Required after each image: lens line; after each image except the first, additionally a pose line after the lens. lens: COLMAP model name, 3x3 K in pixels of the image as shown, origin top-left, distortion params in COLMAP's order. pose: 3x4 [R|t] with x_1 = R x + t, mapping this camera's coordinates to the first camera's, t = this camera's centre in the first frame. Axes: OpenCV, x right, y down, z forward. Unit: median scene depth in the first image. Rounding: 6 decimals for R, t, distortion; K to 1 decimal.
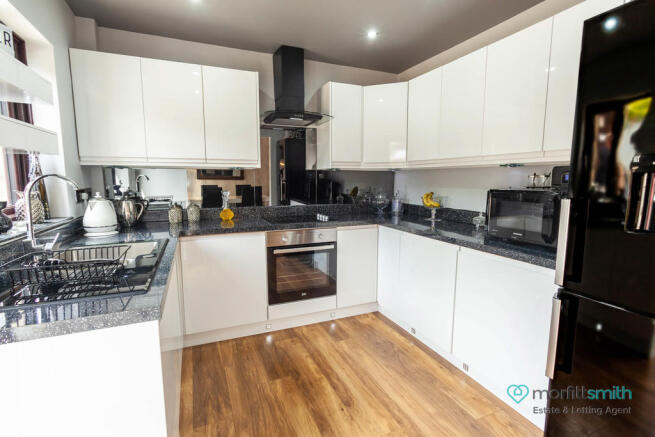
lens RADIAL K [[318.6, 0, 335.6], [0, 318.6, 217.9], [0, 0, 1]] dist [0.002130, 0.001483]
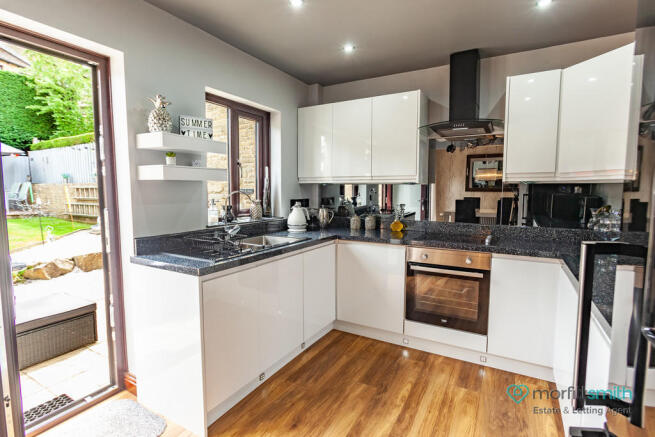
lens RADIAL K [[324.1, 0, 327.5], [0, 324.1, 218.5], [0, 0, 1]] dist [-0.001060, -0.000099]
pose [[0.598809, 0.070193, -0.797810, 0.455125], [-0.099787, 0.994929, 0.012640, -0.031849], [0.794651, 0.072042, 0.602777, 0.176855]]
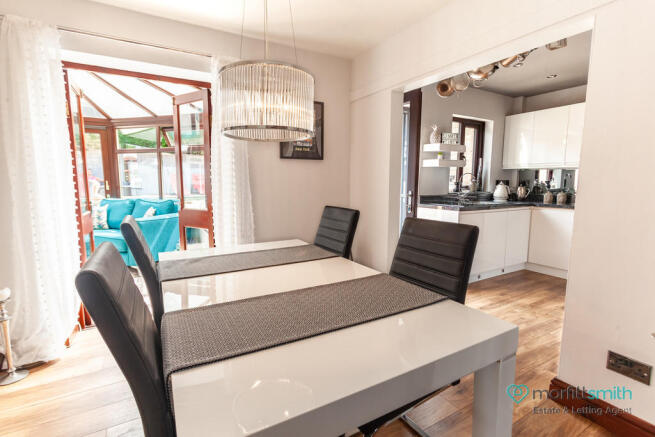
lens RADIAL K [[318.6, 0, 335.6], [0, 318.6, 217.9], [0, 0, 1]] dist [0.002130, 0.001483]
pose [[0.137146, 0.114047, -0.983964, 1.063706], [-0.127127, 0.987162, 0.096698, 0.081956], [0.982359, 0.111827, 0.149884, -0.346171]]
